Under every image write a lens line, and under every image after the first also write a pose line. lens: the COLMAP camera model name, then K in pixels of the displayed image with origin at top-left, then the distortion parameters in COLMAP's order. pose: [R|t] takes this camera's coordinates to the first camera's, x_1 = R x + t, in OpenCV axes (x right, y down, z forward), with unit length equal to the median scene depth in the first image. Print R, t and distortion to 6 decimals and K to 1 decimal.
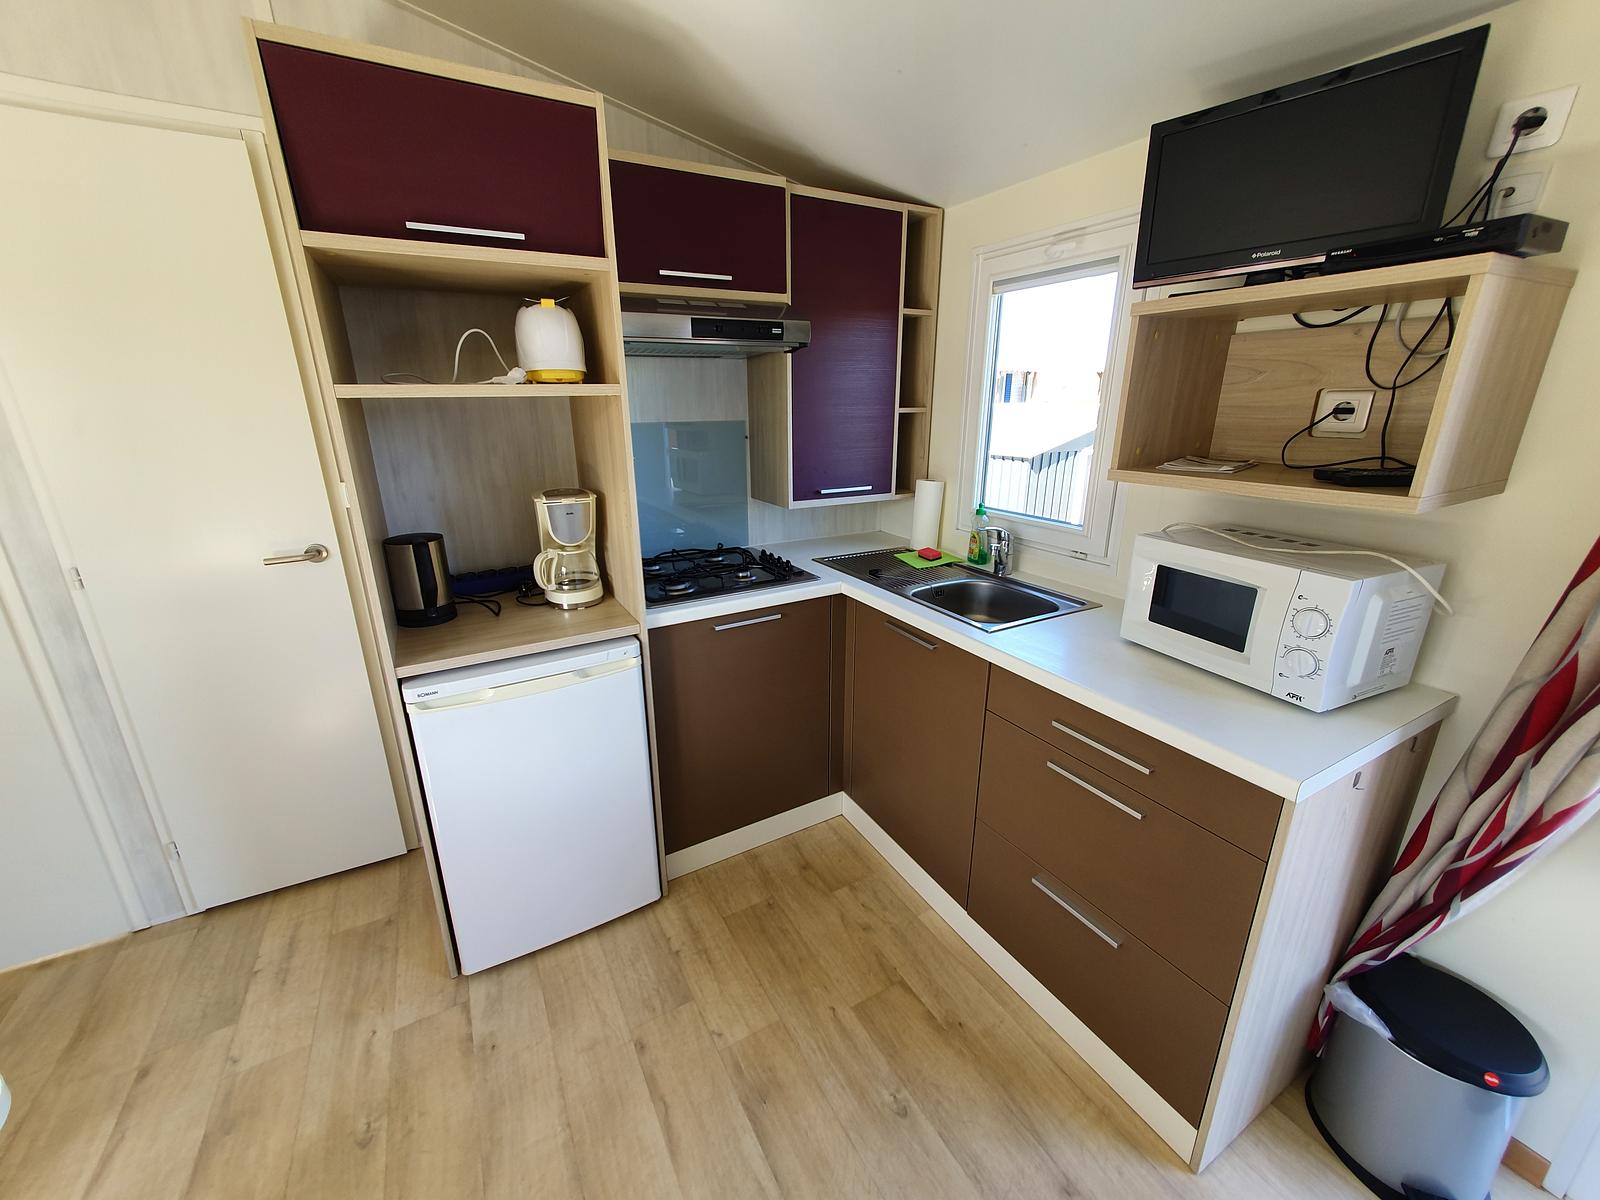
lens RADIAL K [[634.9, 0, 797.3], [0, 634.9, 593.6], [0, 0, 1]] dist [0.008562, -0.000149]
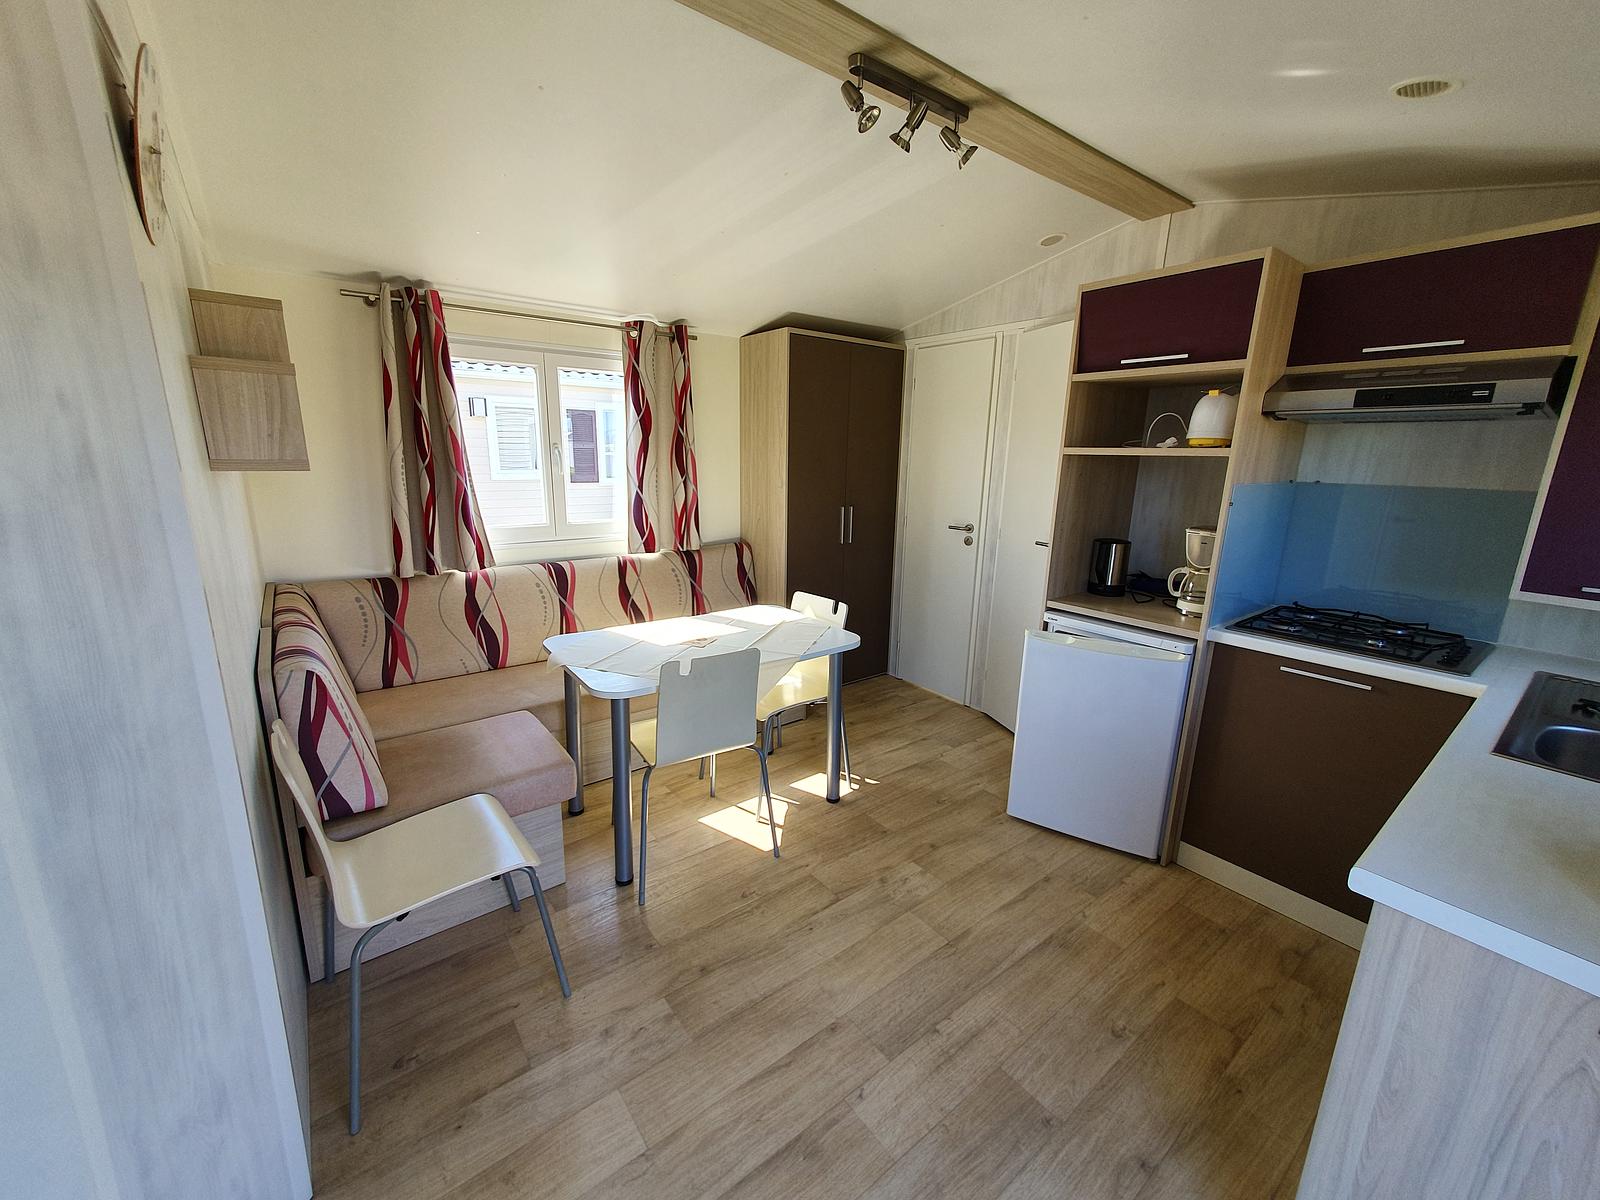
lens RADIAL K [[634.9, 0, 791.3], [0, 634.9, 597.3], [0, 0, 1]] dist [0.008562, -0.000149]
pose [[0.144336, 0.235584, -0.961076, 0.938545], [-0.316104, 0.931334, 0.180821, 0.011923], [0.937681, 0.277701, 0.208894, -0.058383]]
